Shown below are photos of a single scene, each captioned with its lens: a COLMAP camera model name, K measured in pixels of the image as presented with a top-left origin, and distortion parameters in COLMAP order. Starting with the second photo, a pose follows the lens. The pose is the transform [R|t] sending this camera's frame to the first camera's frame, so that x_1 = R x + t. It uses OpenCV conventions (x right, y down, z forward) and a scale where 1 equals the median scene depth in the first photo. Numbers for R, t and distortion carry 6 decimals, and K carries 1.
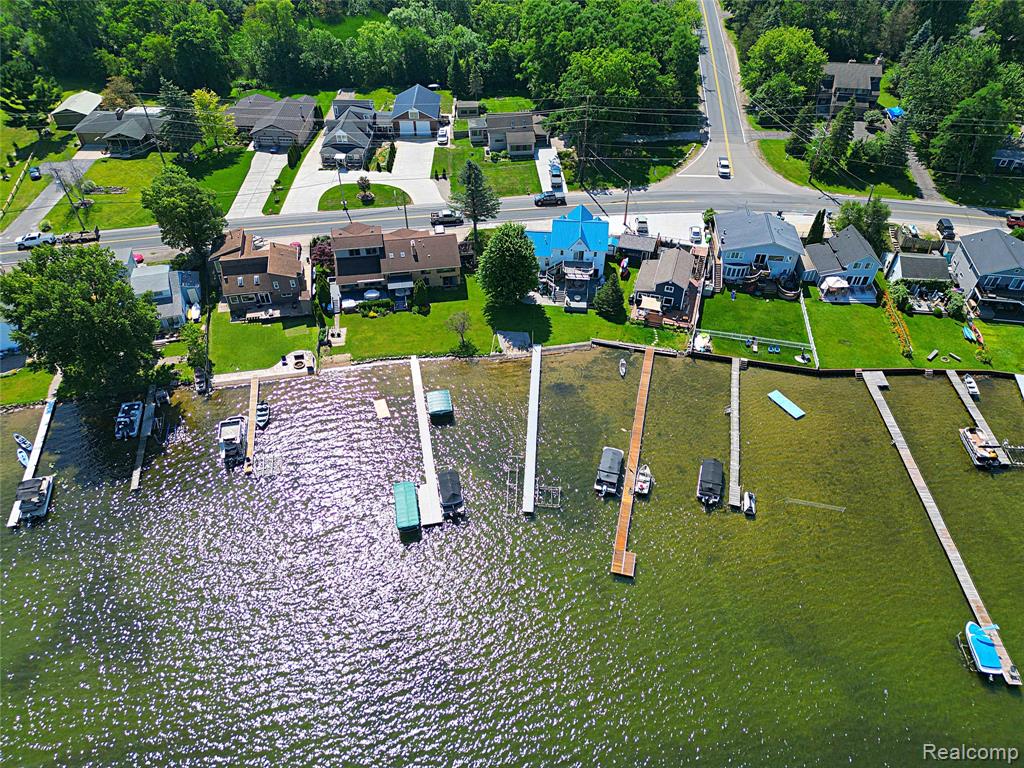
lens RADIAL K [[716.0, 0, 512.0], [0, 716.0, 384.0], [0, 0, 1]] dist [0.076984, -0.072405]
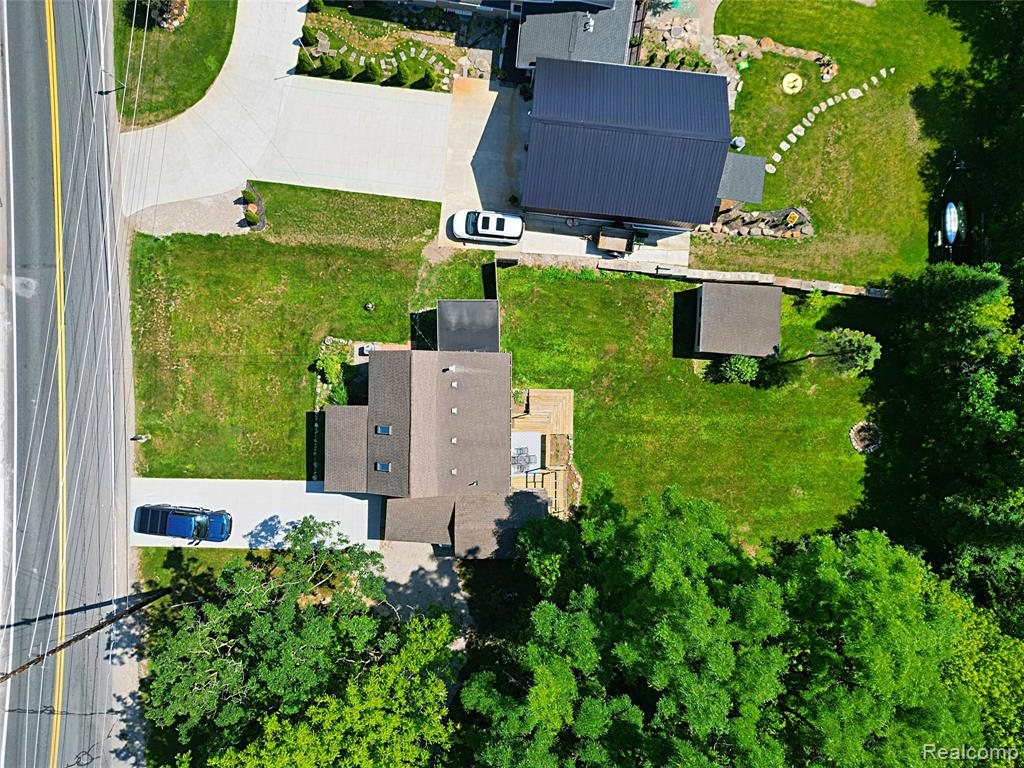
lens RADIAL K [[718.2, 0, 511.8], [0, 718.2, 385.3], [0, 0, 1]] dist [0.060572, -0.051822]
pose [[-0.116543, 0.993171, 0.005412, -0.034583], [-0.683184, -0.084121, 0.725385, -0.782427], [0.720886, 0.080841, 0.688322, 1.026791]]
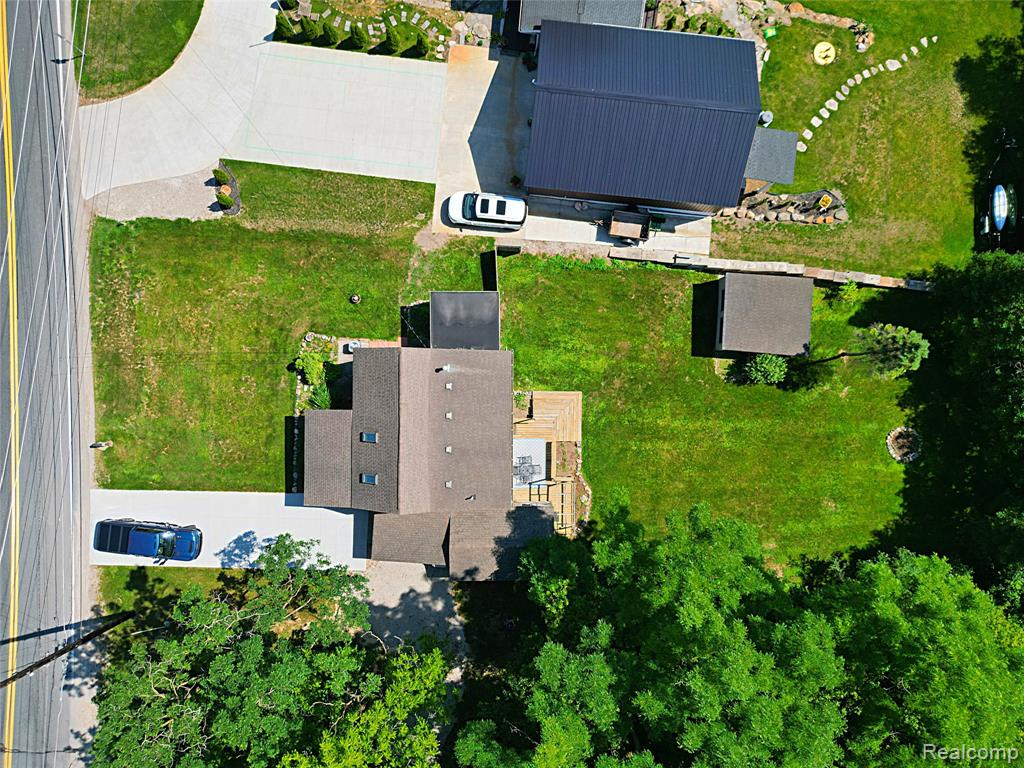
lens RADIAL K [[720.8, 0, 511.4], [0, 720.8, 385.5], [0, 0, 1]] dist [0.052754, -0.040672]
pose [[-0.117716, 0.993029, 0.006067, -0.035210], [-0.682953, -0.085391, 0.725454, -0.750820], [0.720915, 0.081254, 0.688244, 1.055125]]
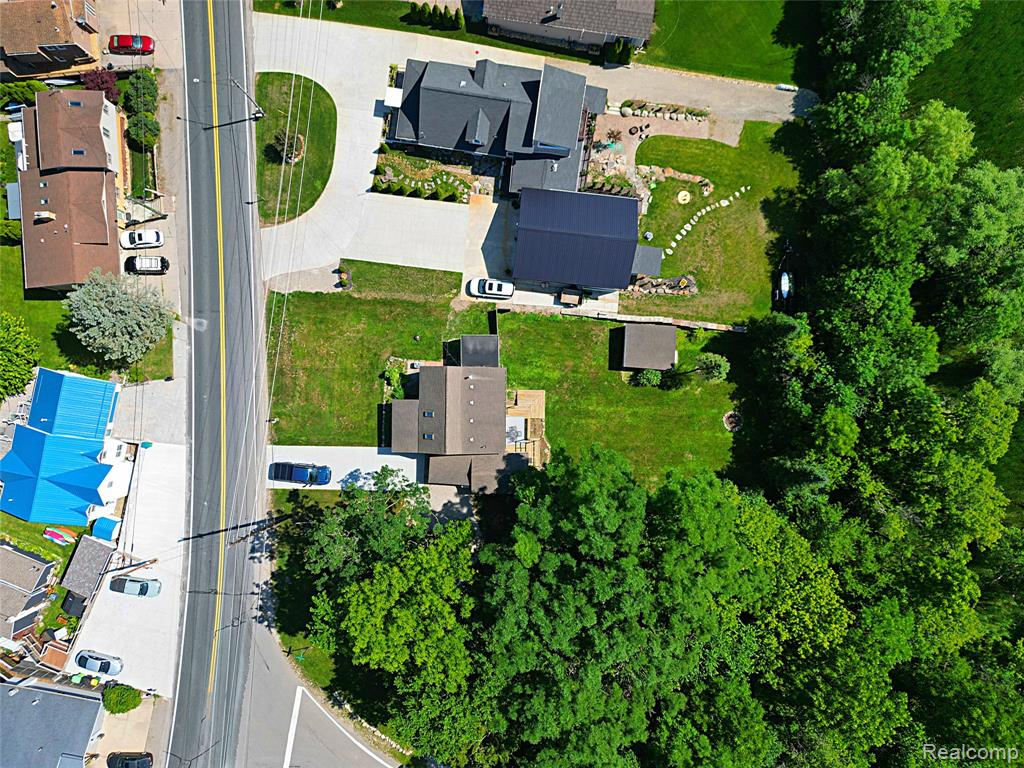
lens RADIAL K [[717.6, 0, 512.0], [0, 717.6, 384.0], [0, 0, 1]] dist [0.069033, -0.064361]
pose [[-0.118814, 0.992911, -0.003205, -0.033968], [-0.689325, -0.080161, 0.720004, -0.969197], [0.714643, 0.087756, 0.693963, 0.848874]]
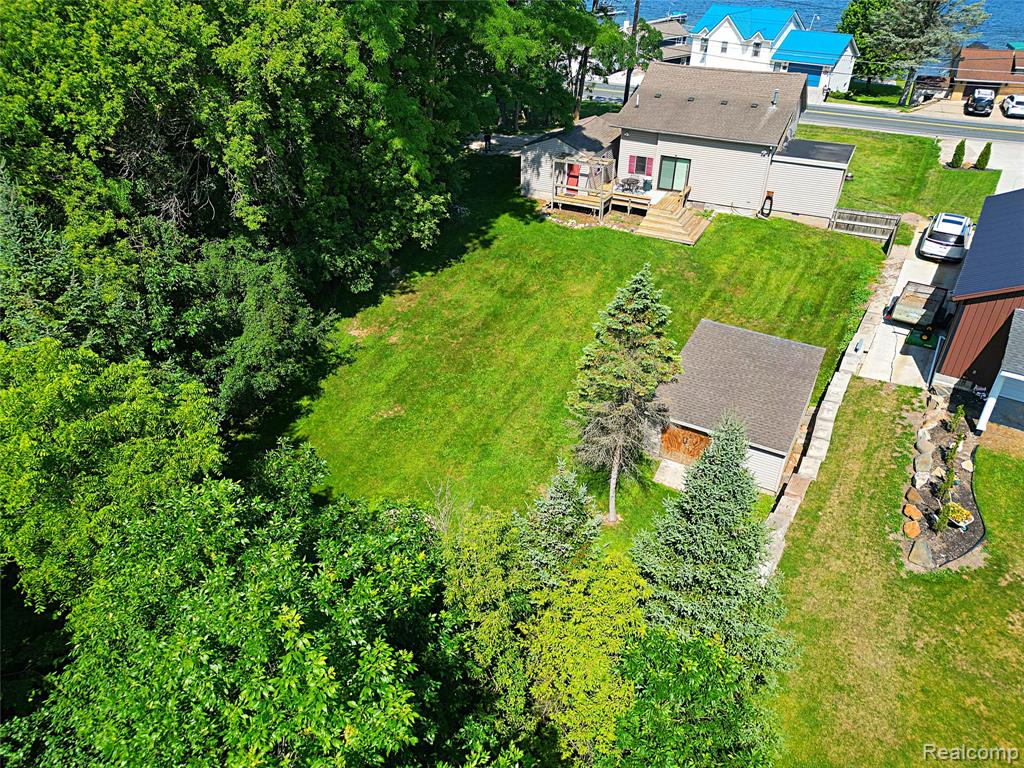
lens RADIAL K [[718.7, 0, 511.0], [0, 718.7, 398.0], [0, 0, 1]] dist [0.061332, -0.048365]
pose [[-0.831508, -0.313270, 0.458754, -0.136493], [0.374274, 0.294324, 0.879370, -0.785126], [-0.410503, 0.902904, -0.127484, 1.495726]]
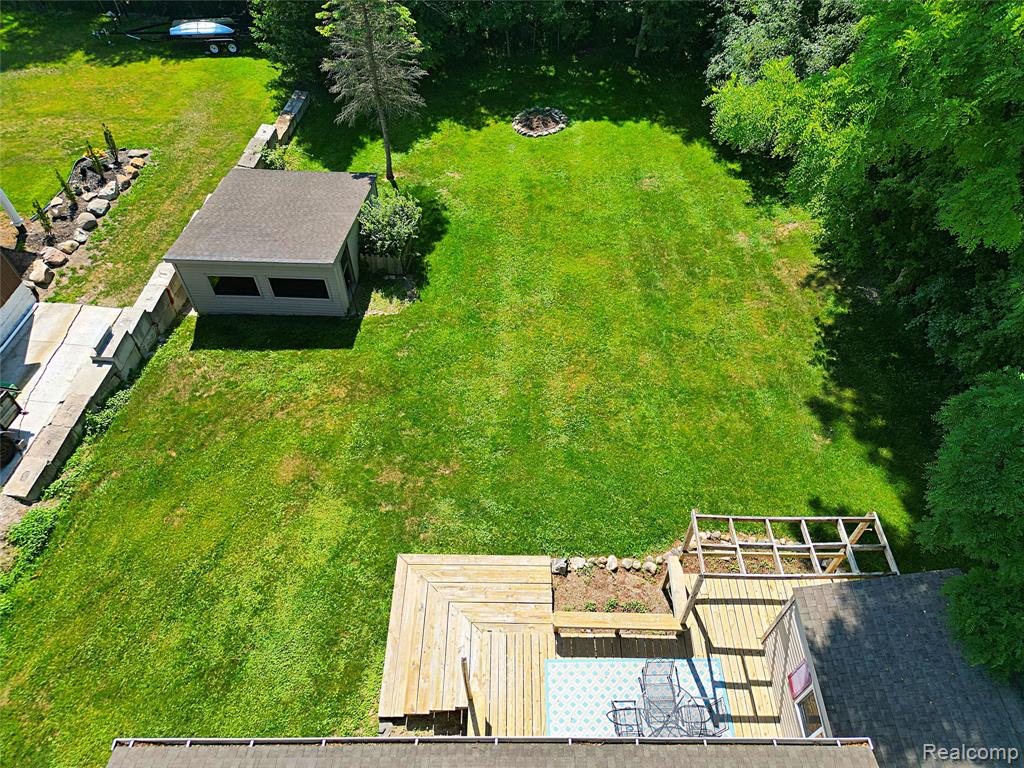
lens RADIAL K [[718.2, 0, 511.8], [0, 718.2, 385.3], [0, 0, 1]] dist [0.060572, -0.051822]
pose [[0.993031, 0.091376, -0.074436, -0.006918], [-0.081287, 0.988329, 0.128833, -0.537299], [0.085339, -0.121885, 0.988869, 1.235312]]
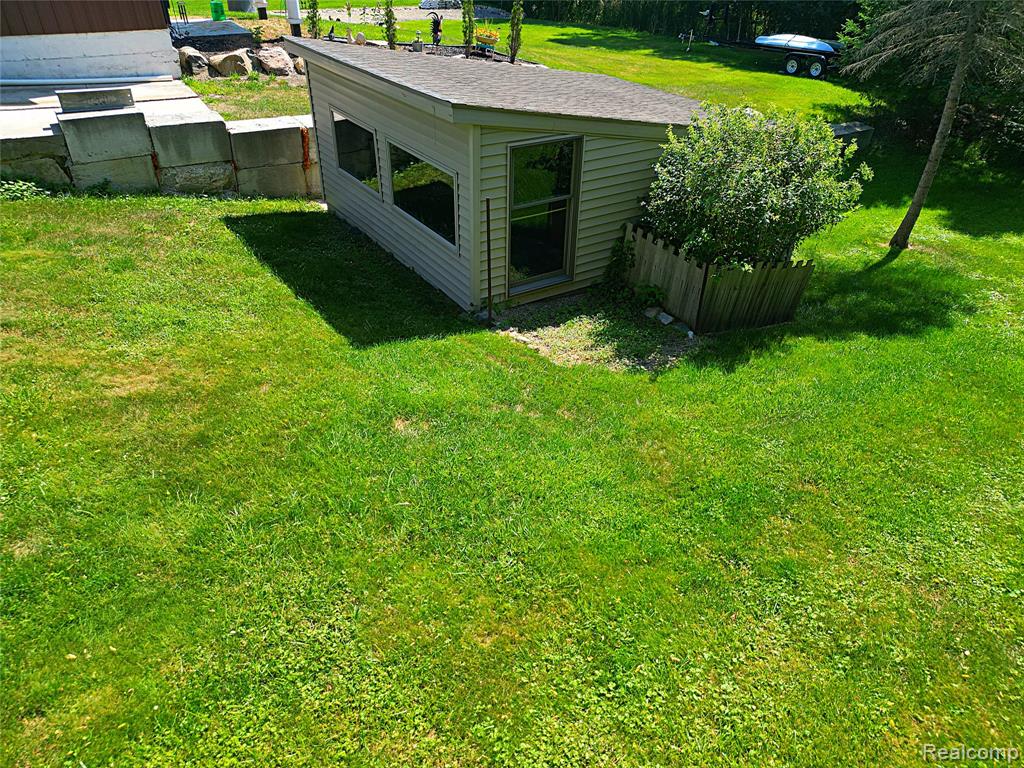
lens RADIAL K [[717.6, 0, 512.0], [0, 717.6, 384.0], [0, 0, 1]] dist [0.069033, -0.064361]
pose [[0.486475, 0.494146, -0.720529, -0.010730], [-0.614577, 0.779709, 0.119792, -0.532548], [0.620997, 0.384544, 0.683000, 1.381412]]
